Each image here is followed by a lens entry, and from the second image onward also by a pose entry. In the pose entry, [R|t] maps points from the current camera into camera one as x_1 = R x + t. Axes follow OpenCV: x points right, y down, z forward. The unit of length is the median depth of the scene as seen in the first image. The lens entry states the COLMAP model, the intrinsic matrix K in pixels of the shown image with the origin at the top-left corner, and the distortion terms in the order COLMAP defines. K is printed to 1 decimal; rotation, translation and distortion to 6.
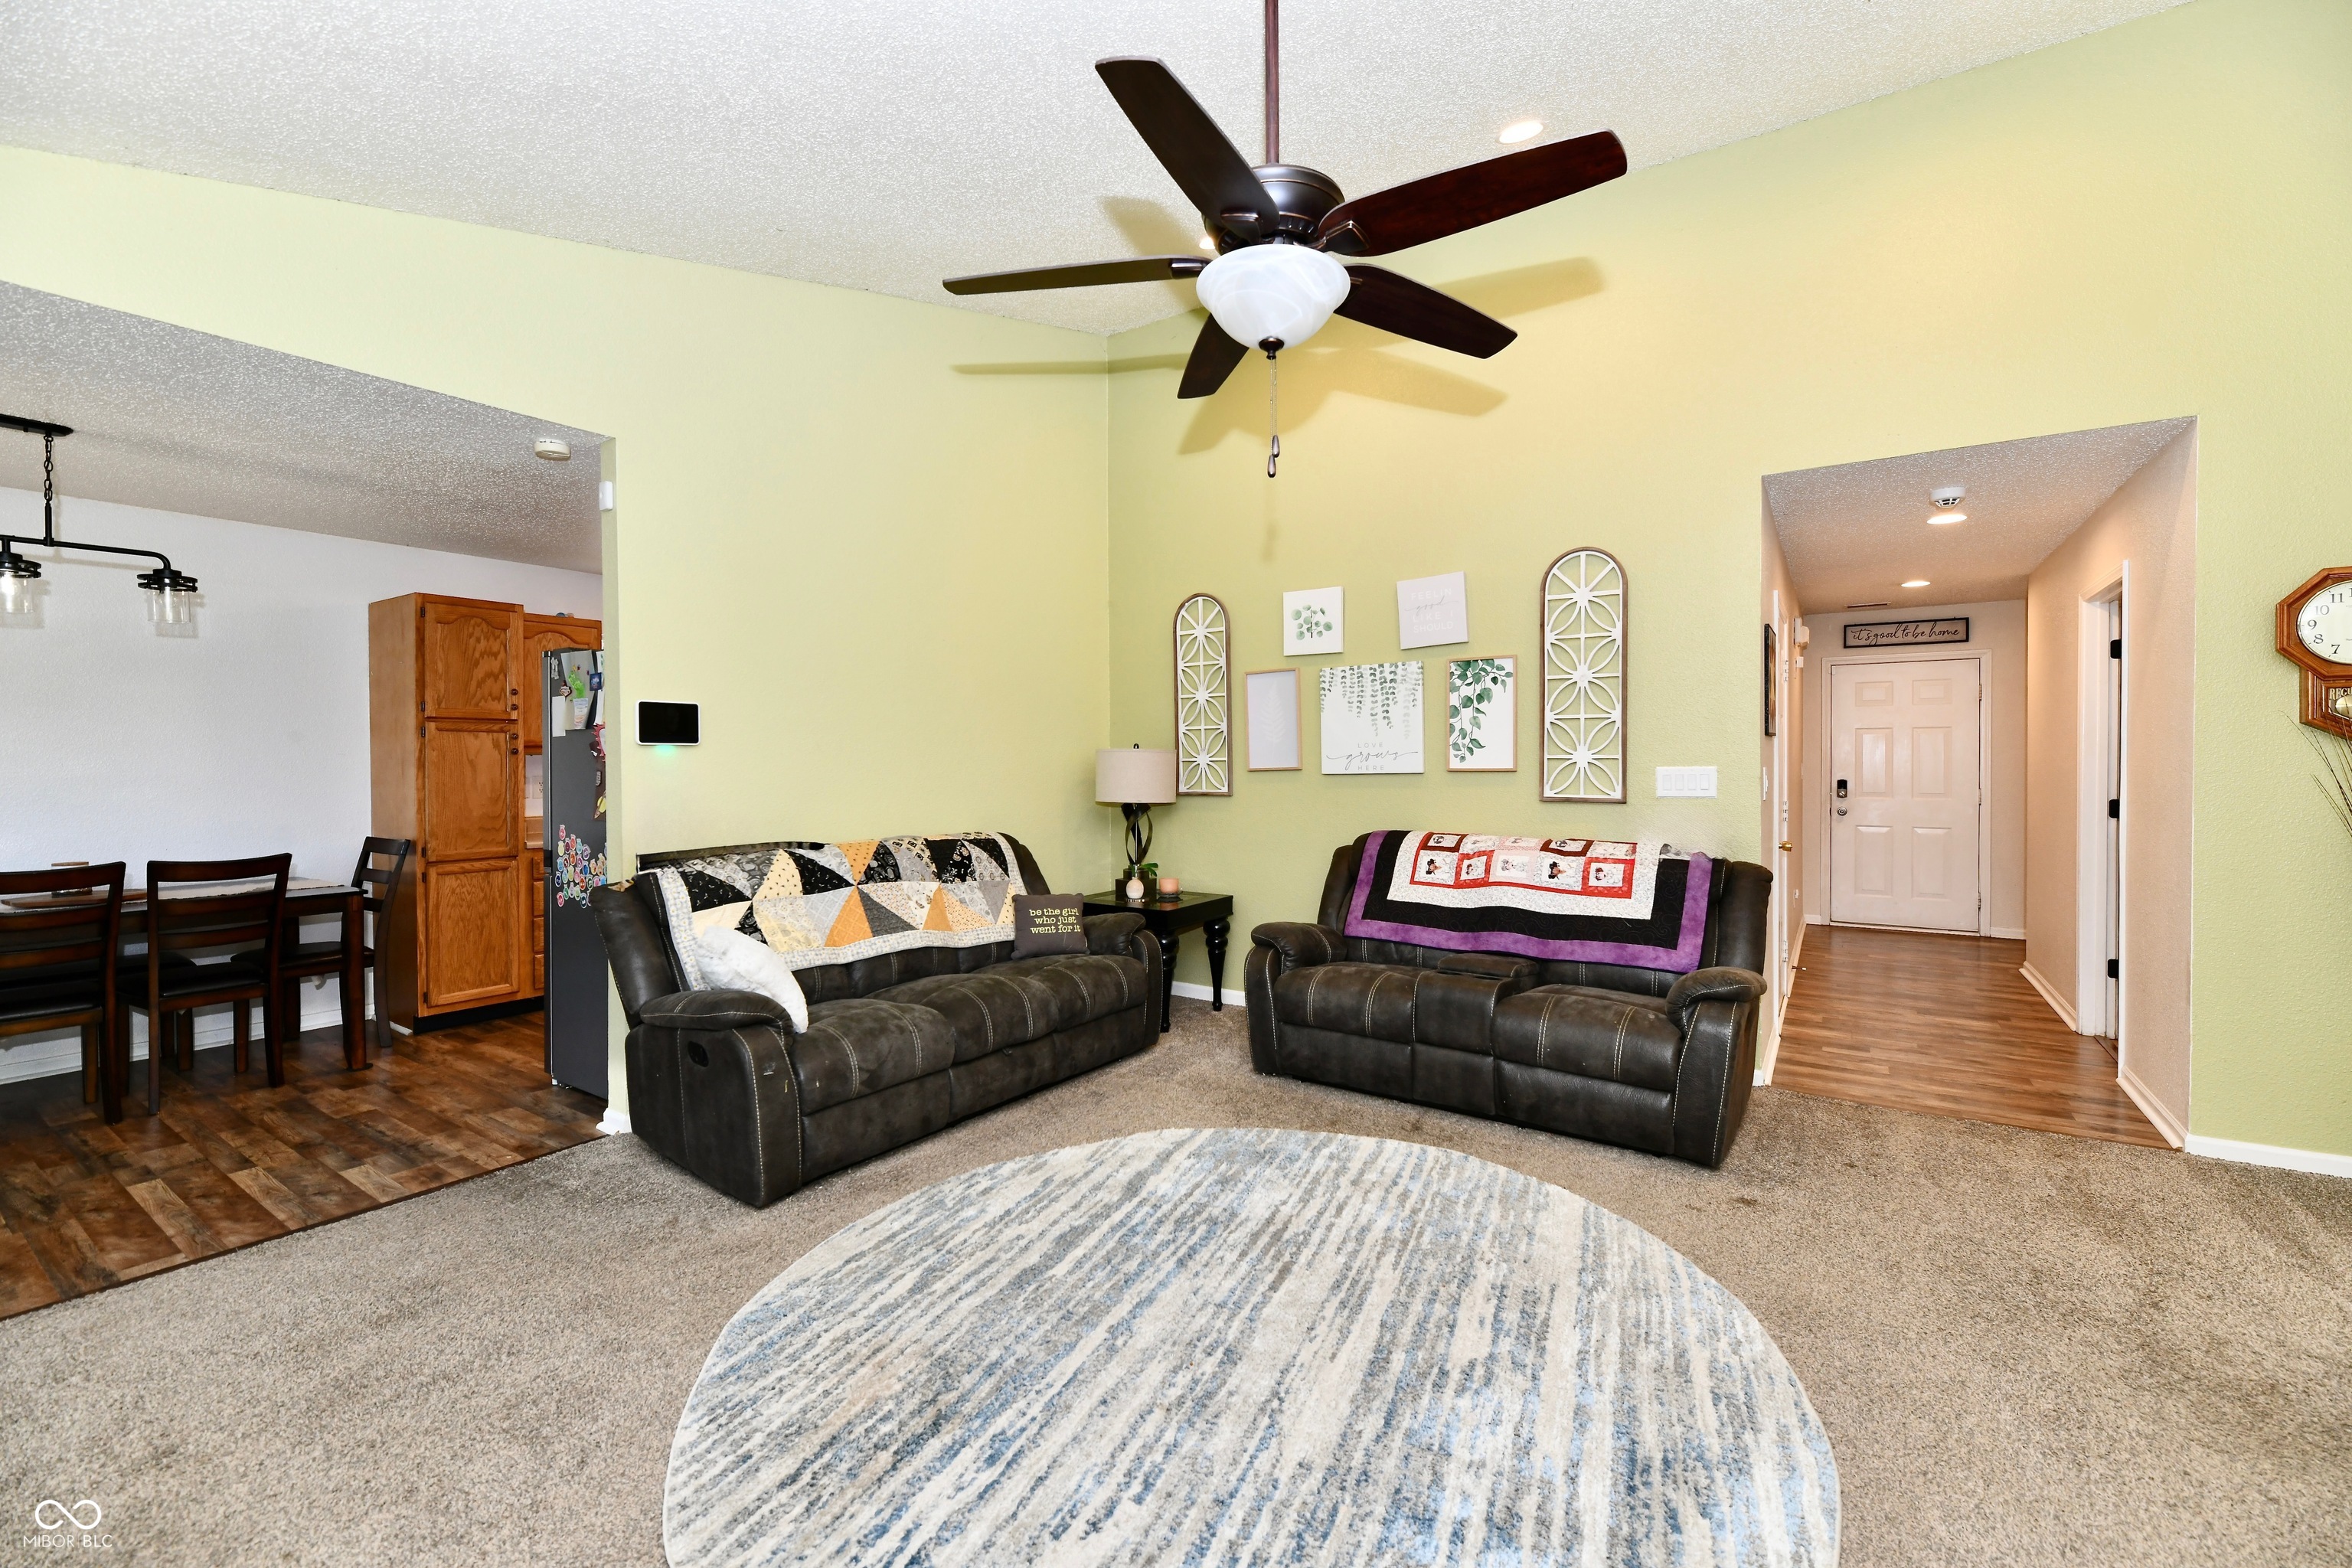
lens RADIAL K [[975.2, 0, 1190.7], [0, 975.2, 771.6], [0, 0, 1]] dist [-0.000783, -0.000436]
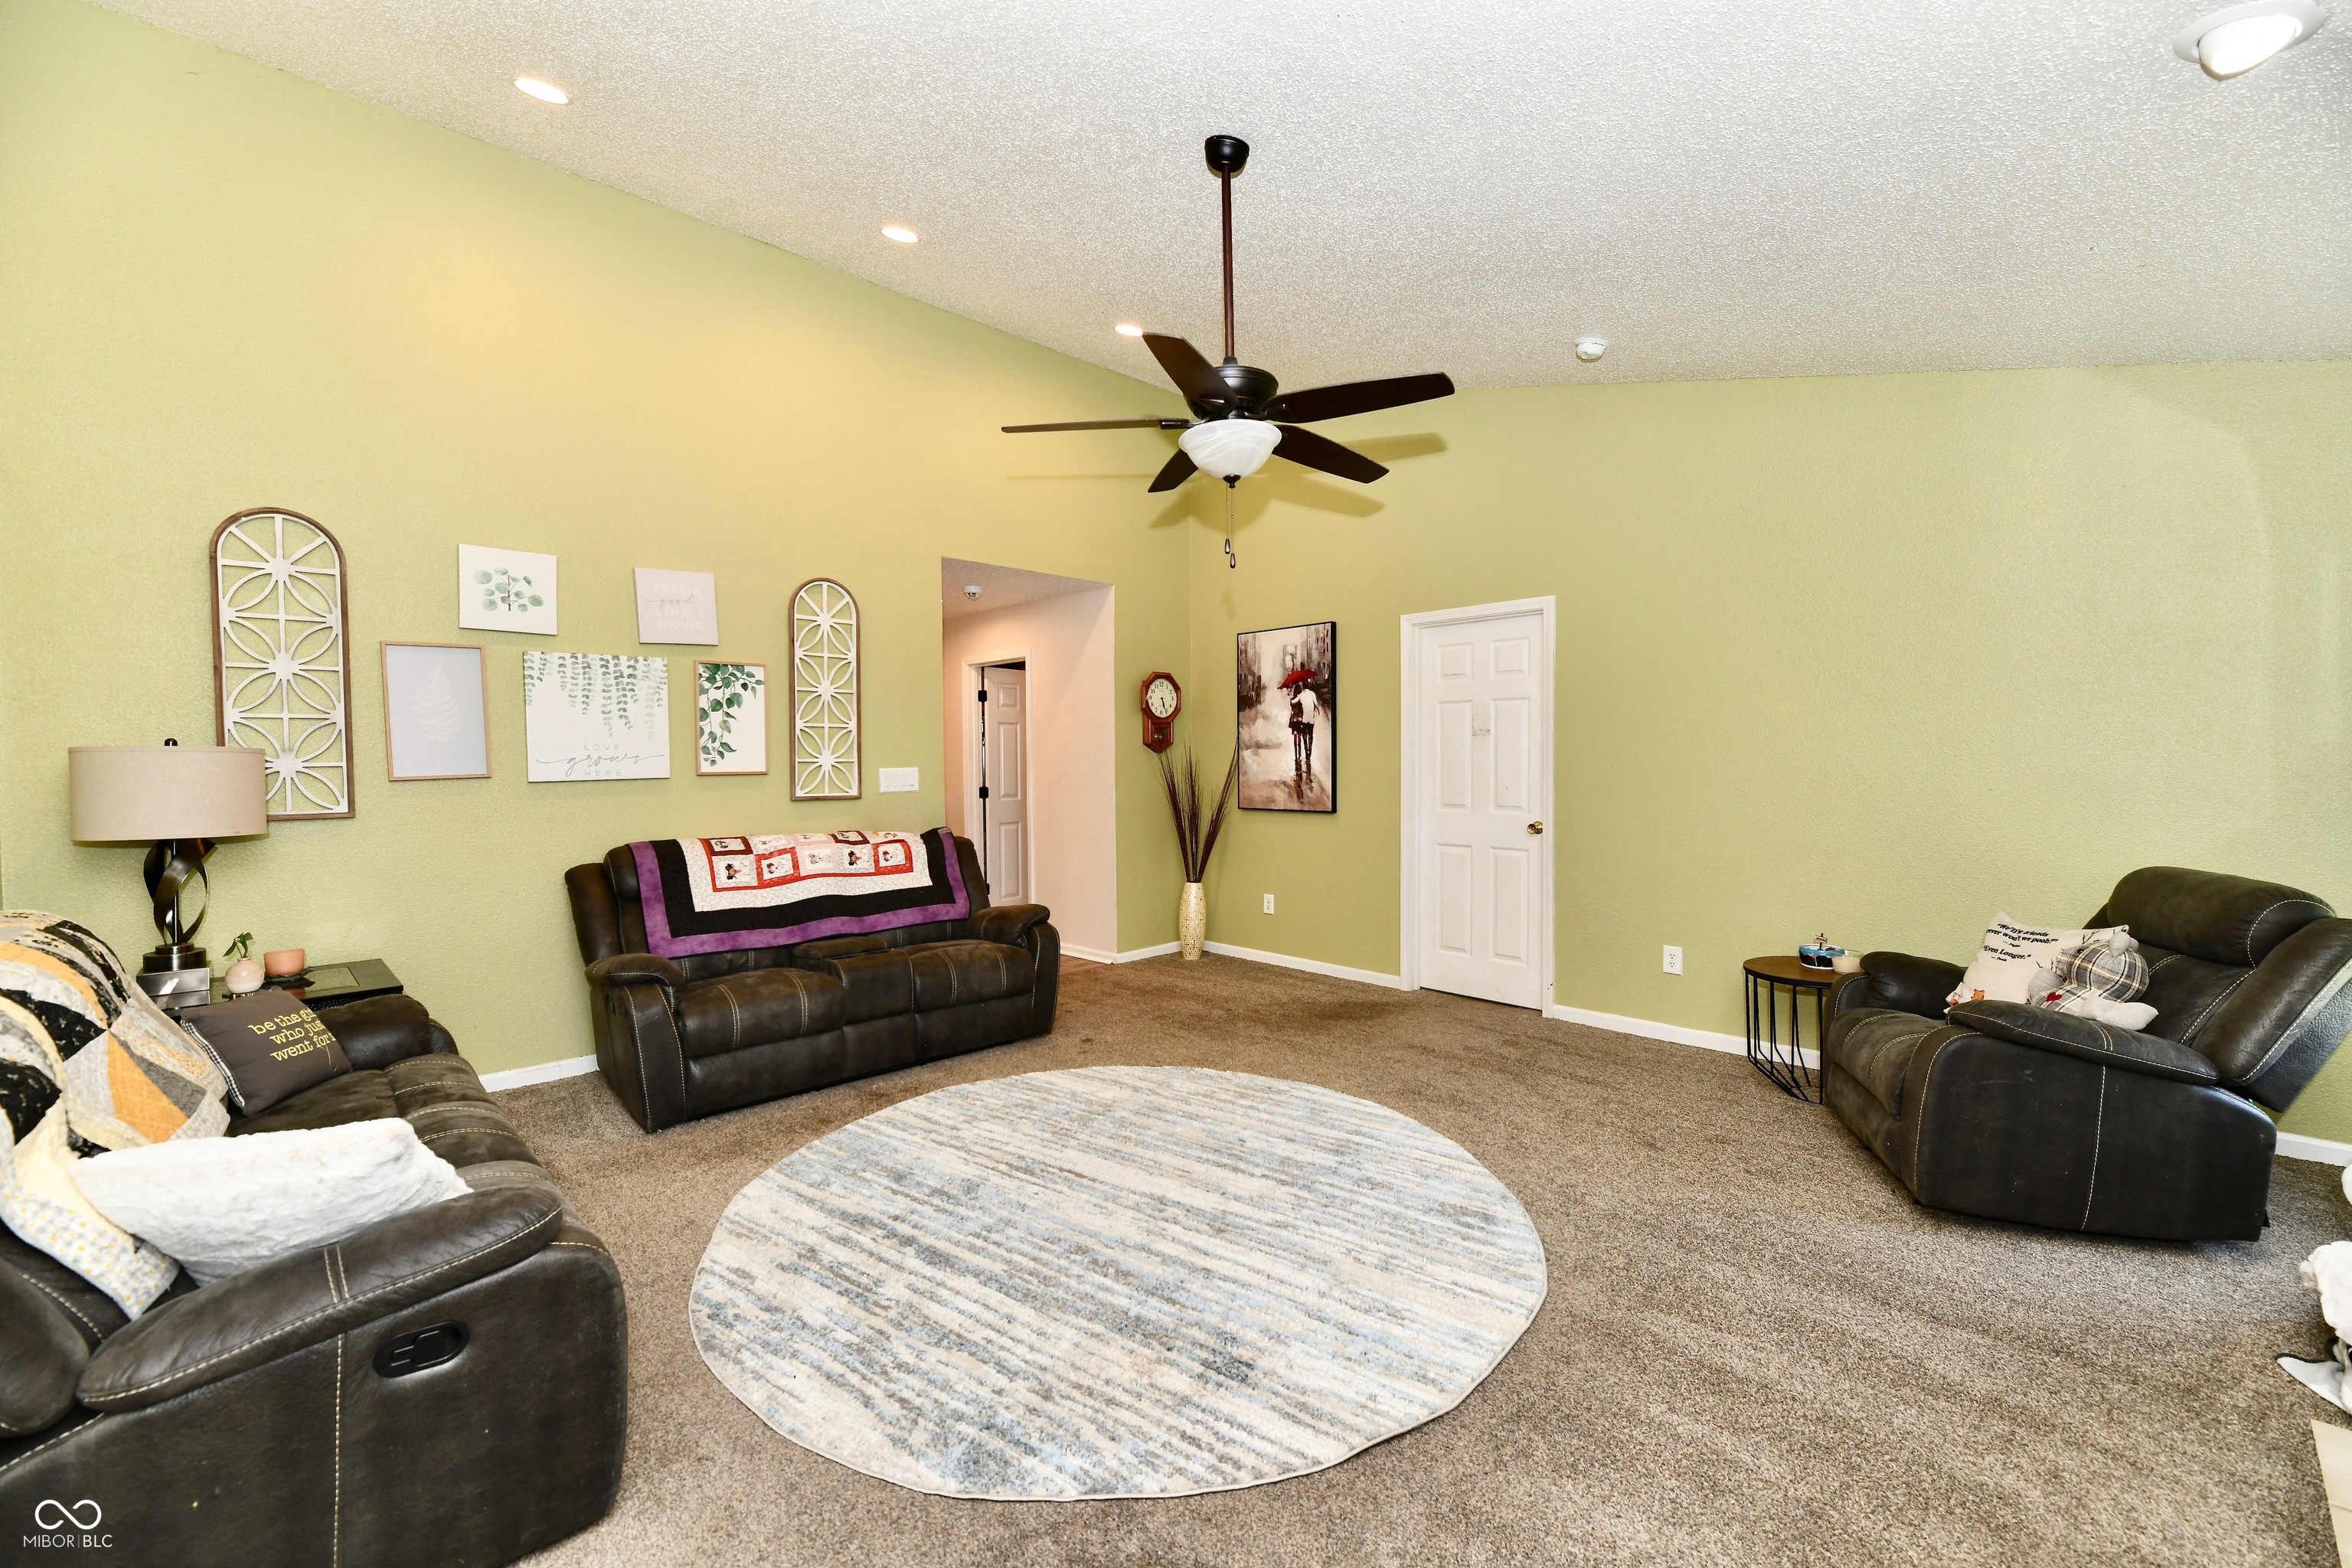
lens RADIAL K [[956.6, 0, 1197.1], [0, 956.6, 777.1], [0, 0, 1]] dist [-0.001856, -0.000417]
pose [[0.195929, -0.014974, 0.980504, -0.613711], [0.018553, 0.999761, 0.011561, -0.000417], [-0.980443, 0.015926, 0.196160, 0.348020]]
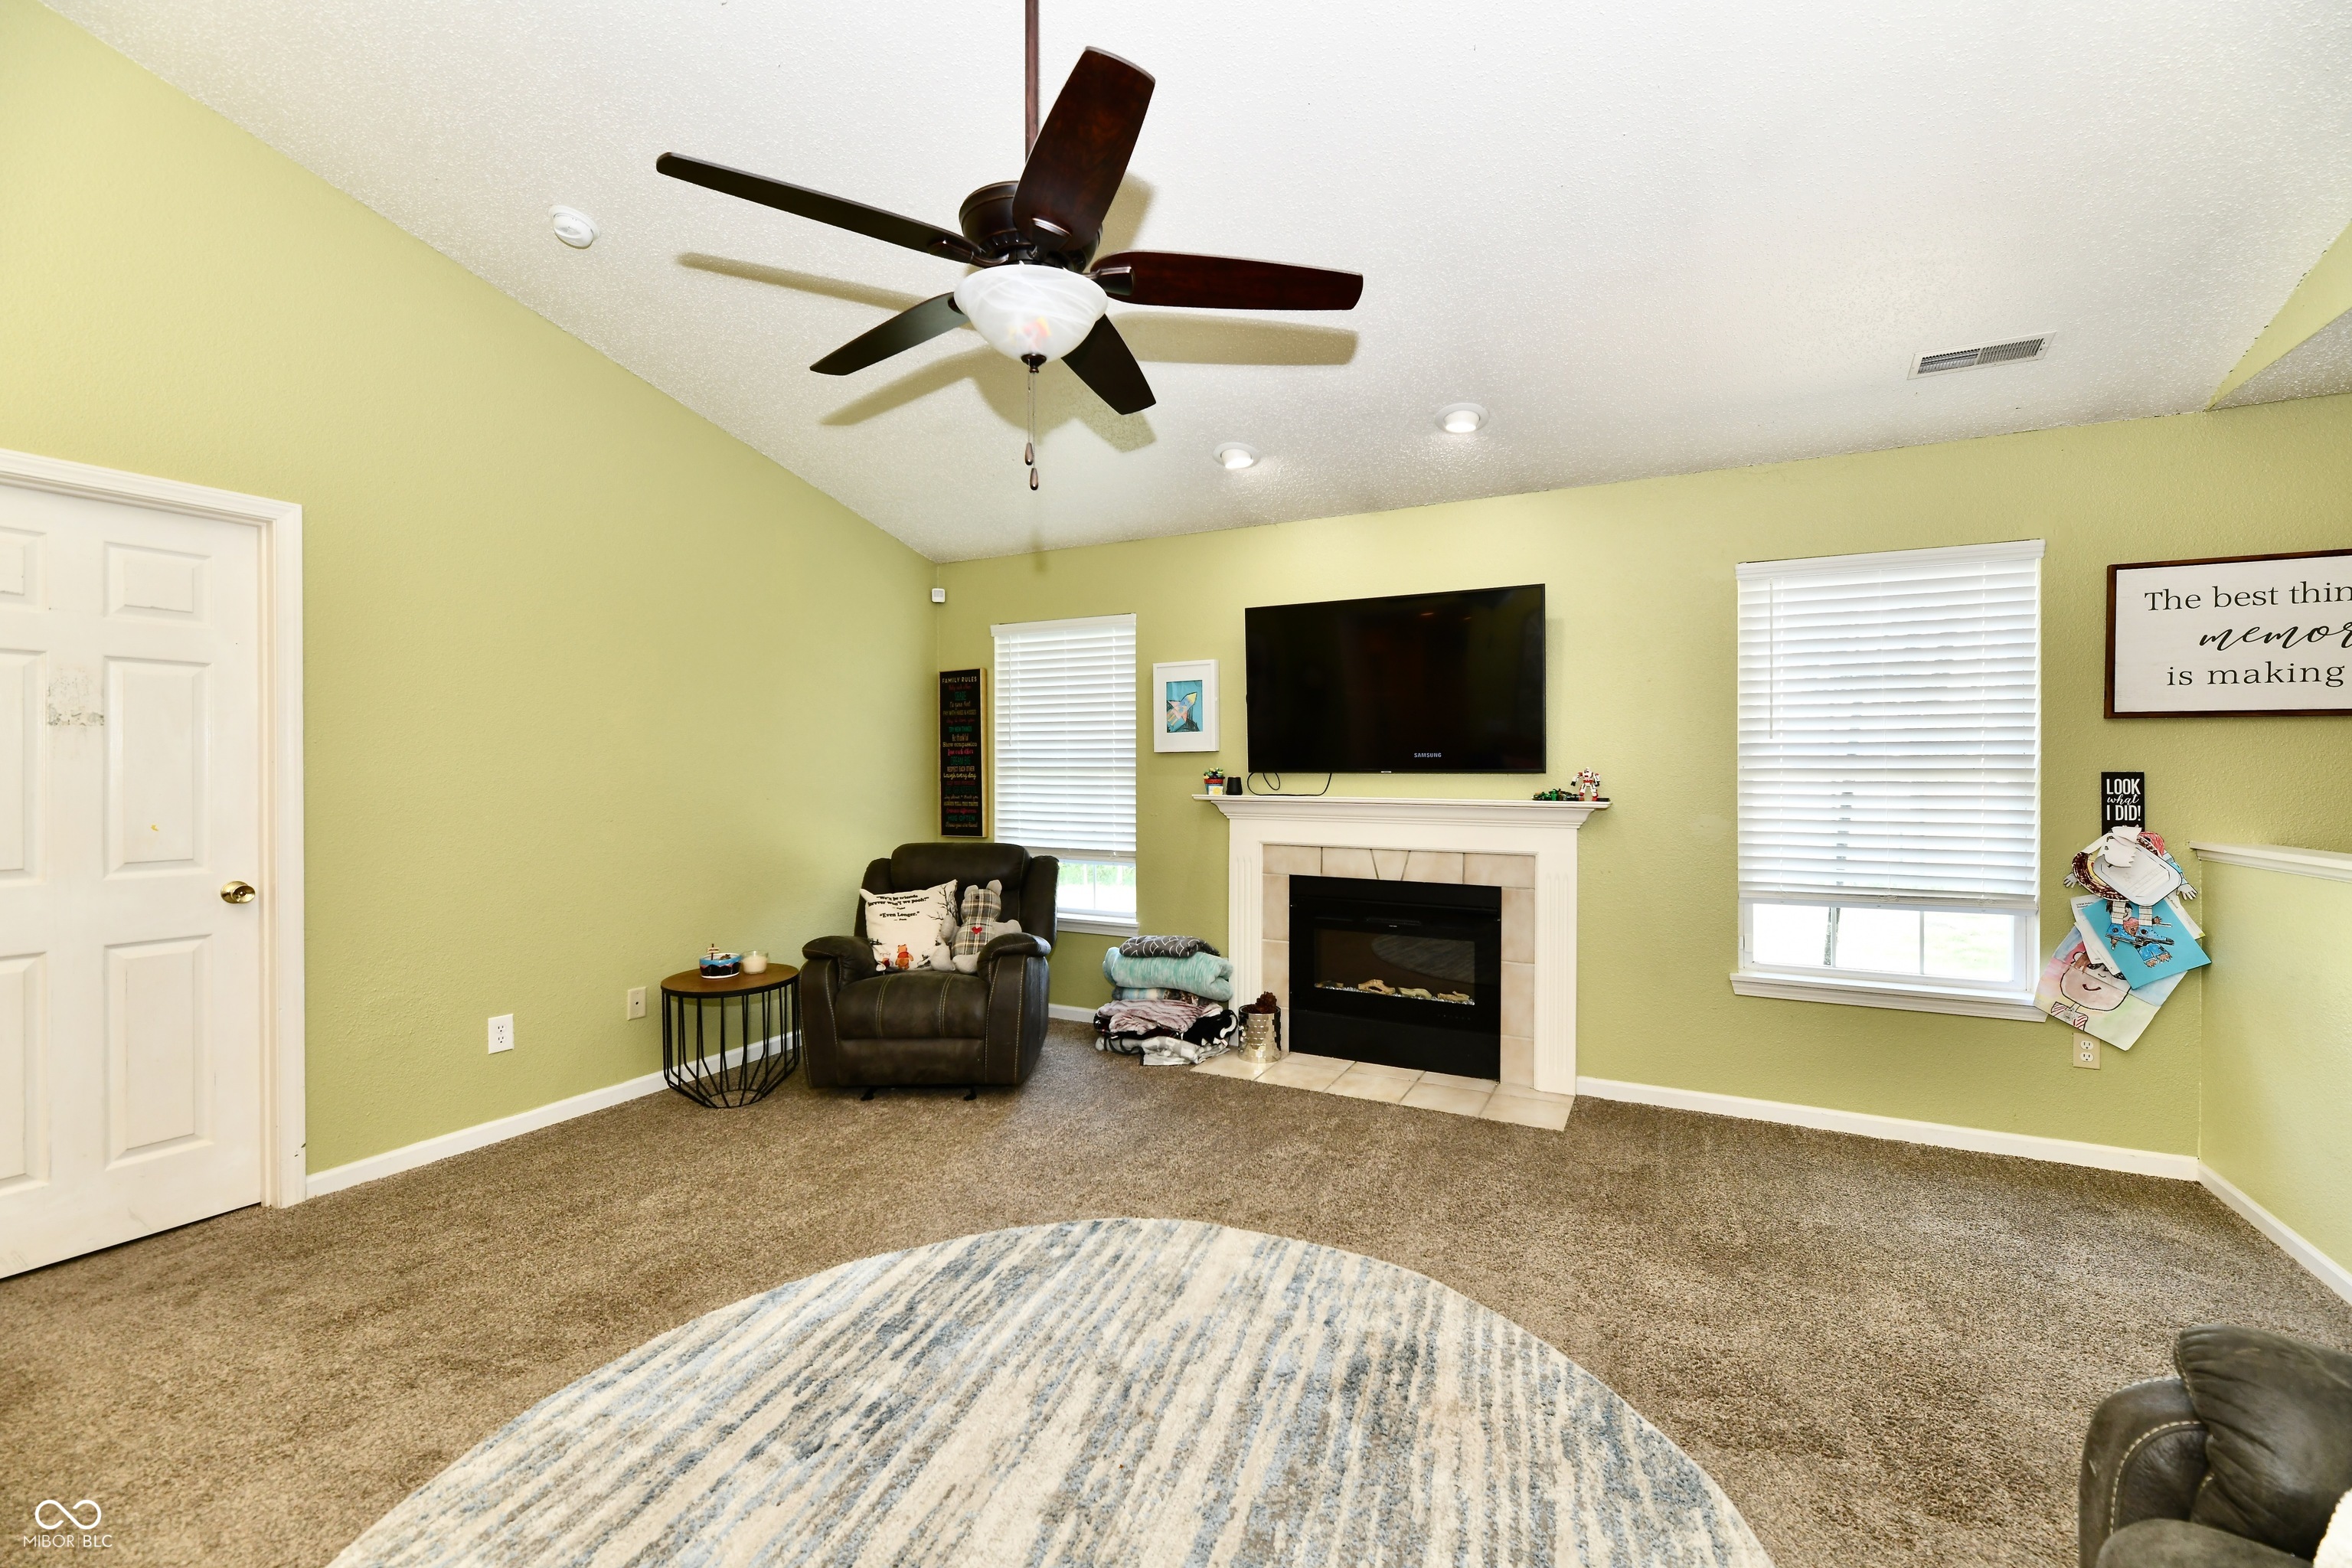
lens RADIAL K [[969.7, 0, 1187.3], [0, 969.7, 768.5], [0, 0, 1]] dist [-0.001100, -0.003340]
pose [[-0.993708, 0.004204, -0.111923, 0.017234], [0.002686, 0.999902, 0.013705, -0.011702], [0.111969, 0.013319, -0.993622, 0.910768]]
